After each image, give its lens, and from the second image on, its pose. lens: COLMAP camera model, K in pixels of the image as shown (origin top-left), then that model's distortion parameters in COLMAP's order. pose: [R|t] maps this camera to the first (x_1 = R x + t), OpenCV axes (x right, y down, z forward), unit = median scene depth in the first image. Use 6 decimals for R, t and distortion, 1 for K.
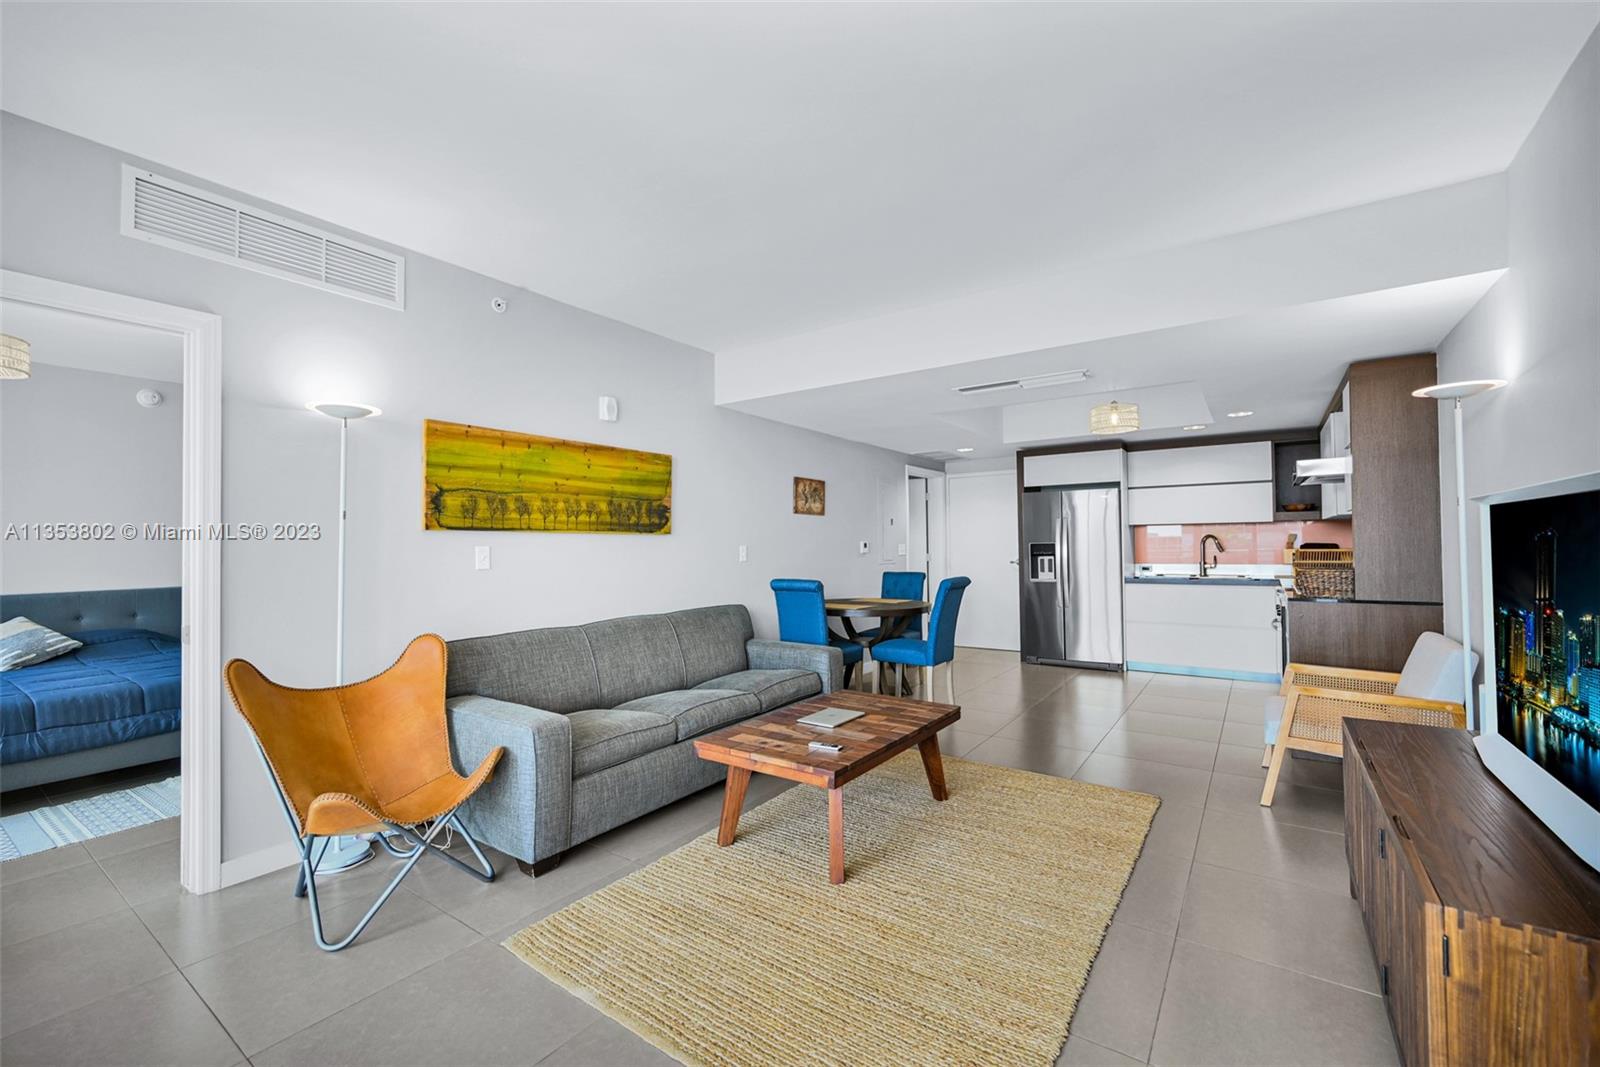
lens RADIAL K [[664.2, 0, 800.0], [0, 664.2, 533.5], [0, 0, 1]] dist [-0.002443, 0.000015]
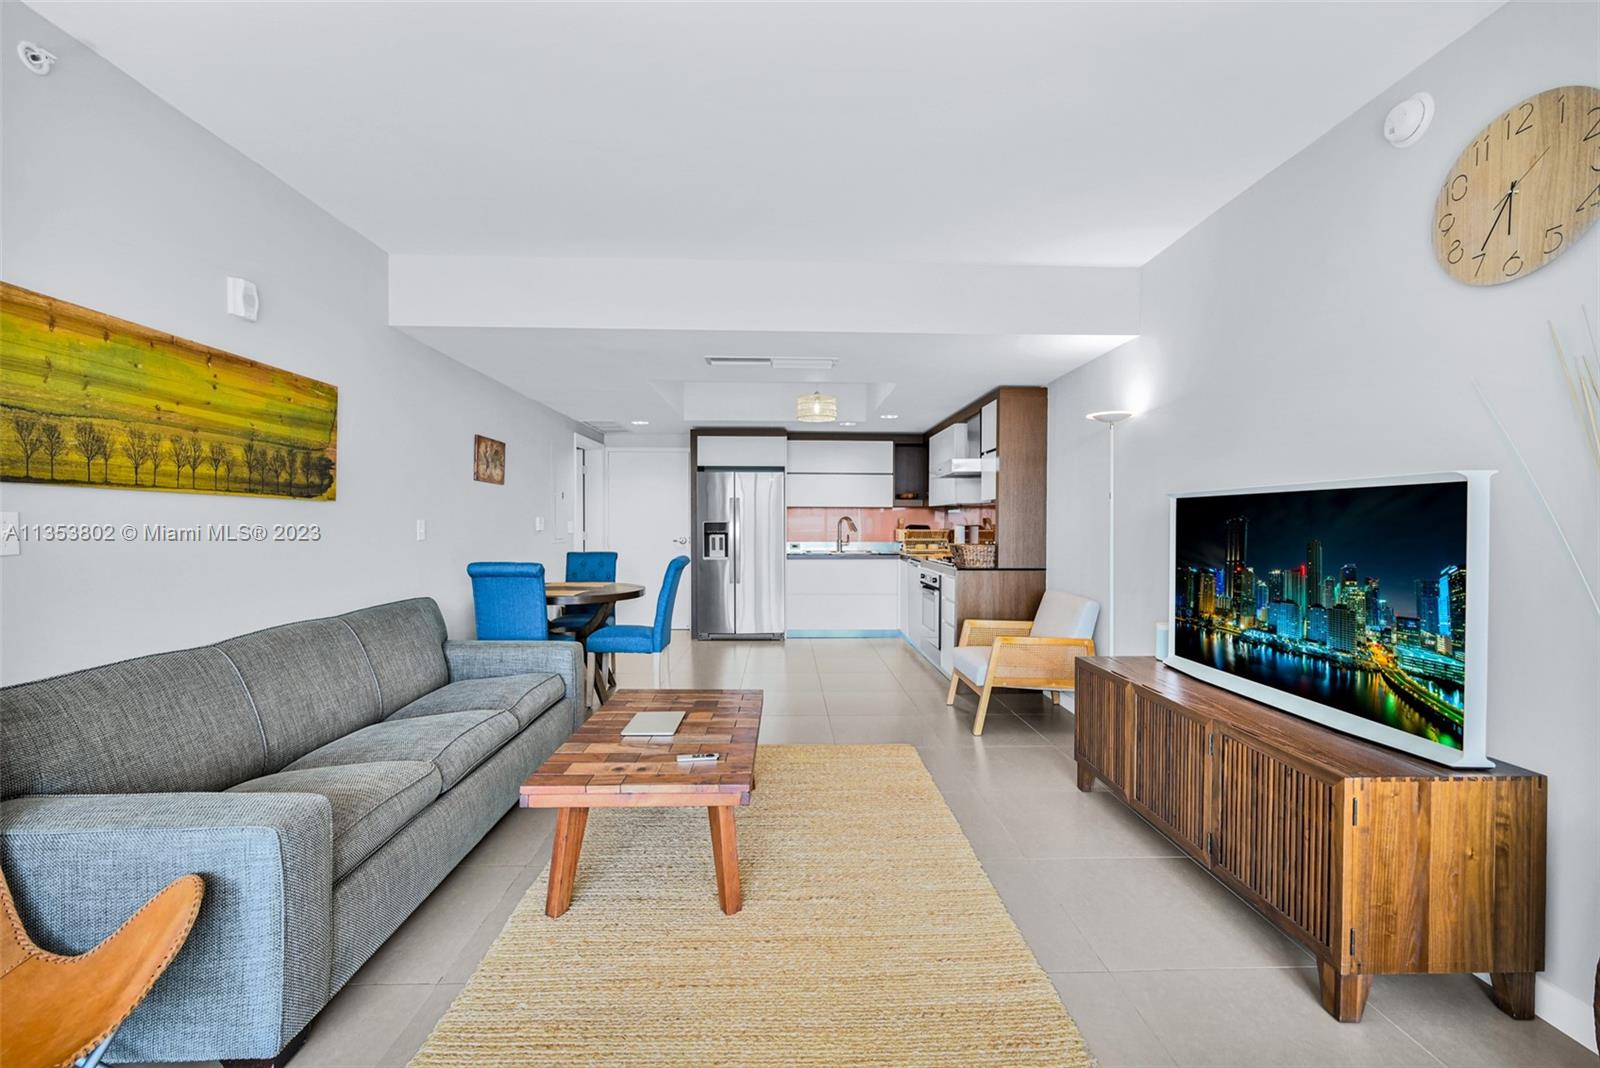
lens RADIAL K [[666.2, 0, 818.8], [0, 666.2, 516.7], [0, 0, 1]] dist [-0.015323, 0.000509]
pose [[0.785842, 0.018225, 0.618159, -0.227060], [-0.021314, 0.999770, -0.002381, 0.008616], [-0.618060, -0.011304, 0.786050, 0.151462]]
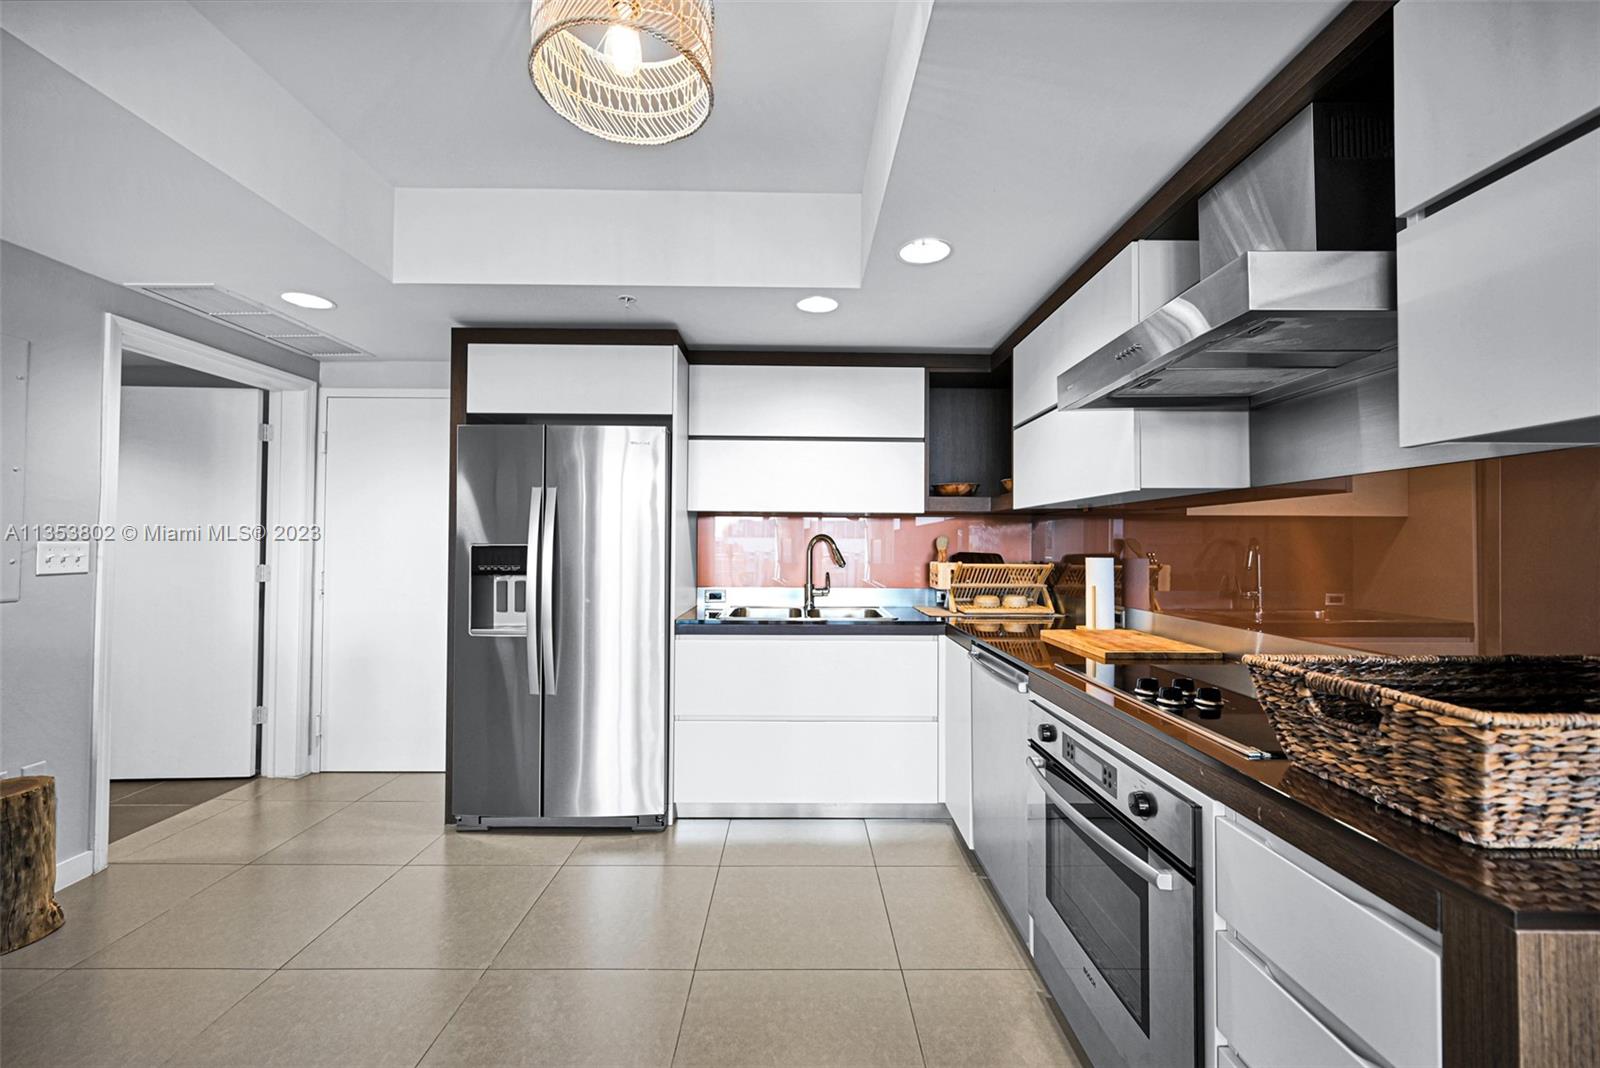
lens RADIAL K [[631.3, 0, 800.0], [0, 631.3, 534.0], [0, 0, 1]] dist [0.000286, -0.000021]
pose [[0.816091, 0.026155, 0.577331, 0.454455], [-0.025072, 0.999637, -0.009846, 0.010174], [-0.577379, -0.006440, 0.816451, 0.880154]]
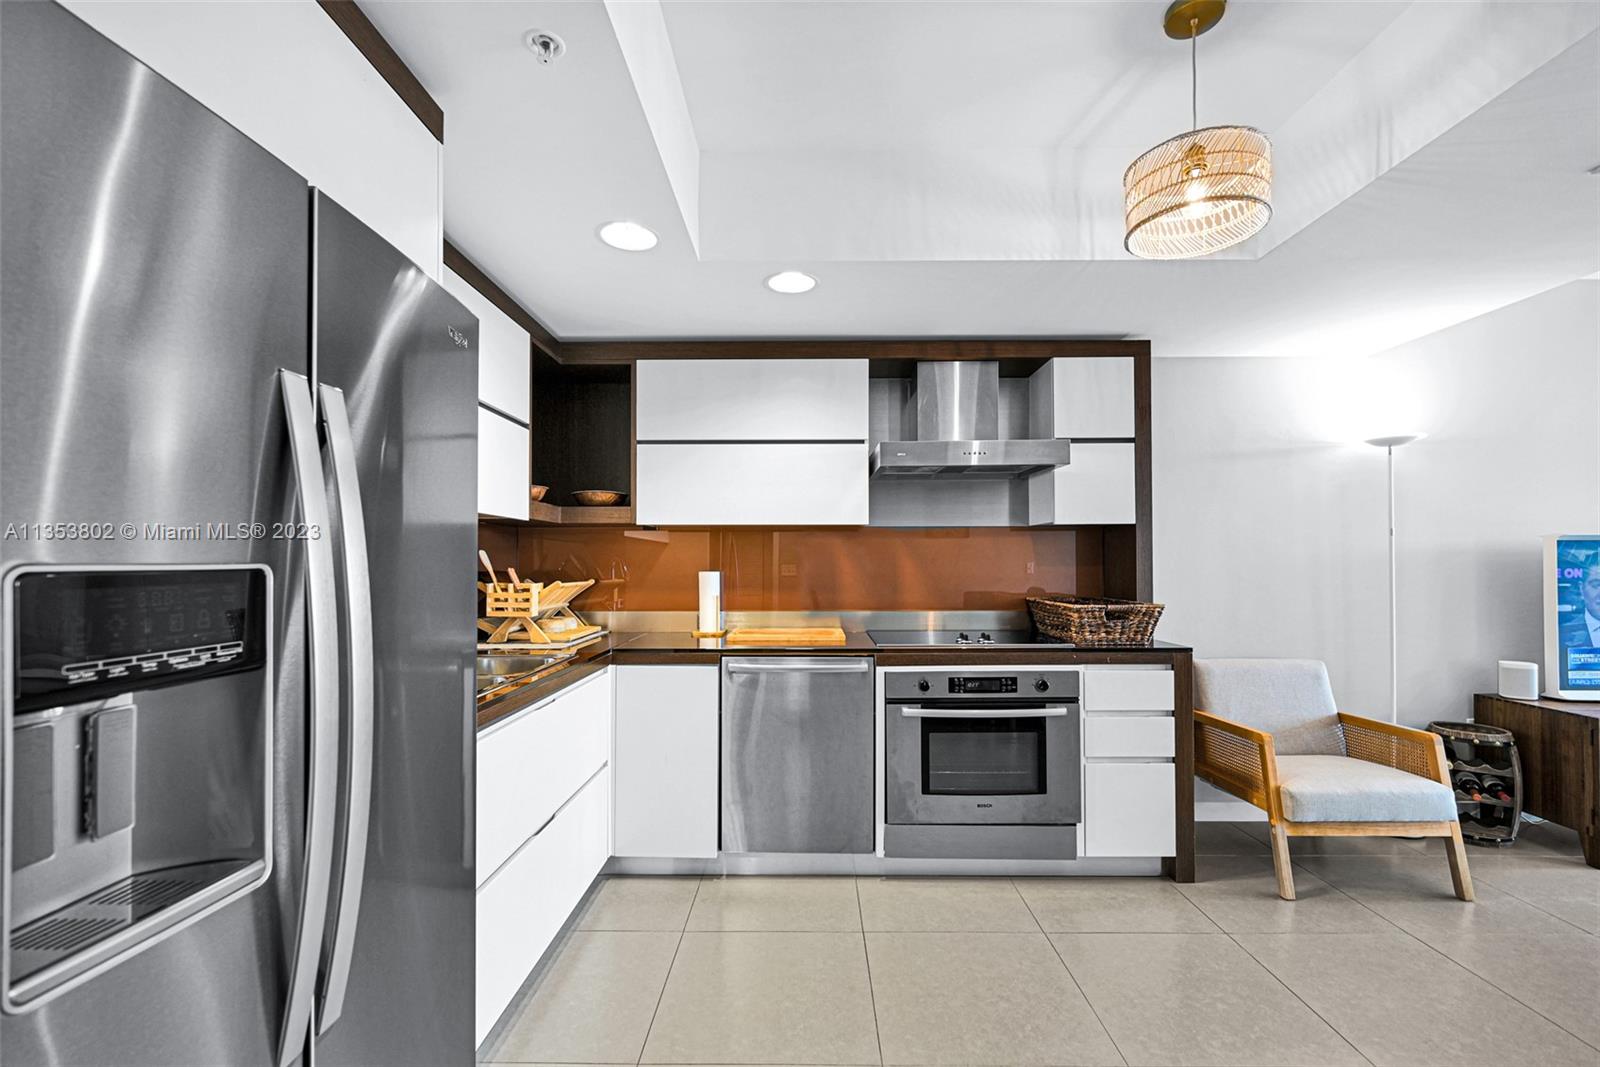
lens RADIAL K [[668.8, 0, 801.4], [0, 668.8, 554.8], [0, 0, 1]] dist [-0.016148, -0.000119]
pose [[-0.558792, 0.023384, 0.828978, 0.355839], [-0.007064, 0.999432, -0.032954, 0.024528], [-0.829278, -0.024271, -0.558309, 1.537397]]
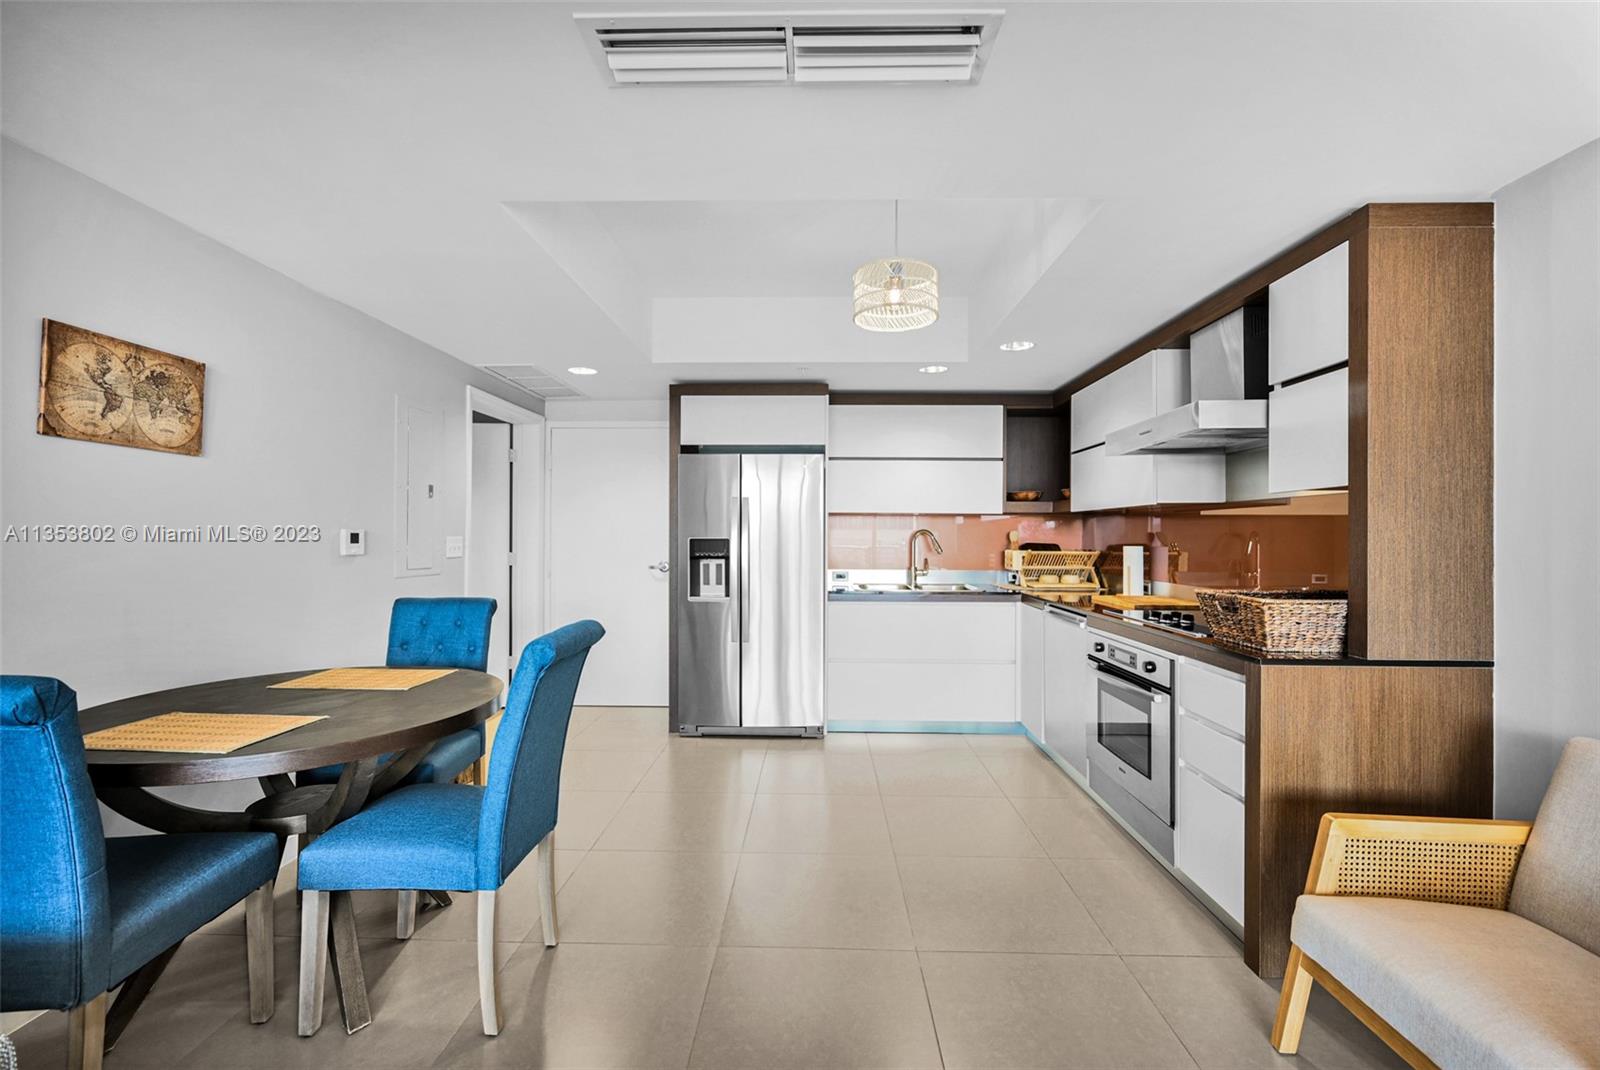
lens RADIAL K [[664.2, 0, 800.0], [0, 664.2, 535.0], [0, 0, 1]] dist [-0.002443, 0.000015]
pose [[0.835033, 0.015707, 0.549976, 0.155393], [-0.023496, 0.999699, 0.007123, 0.008387], [-0.549698, -0.018870, 0.835150, 0.699134]]
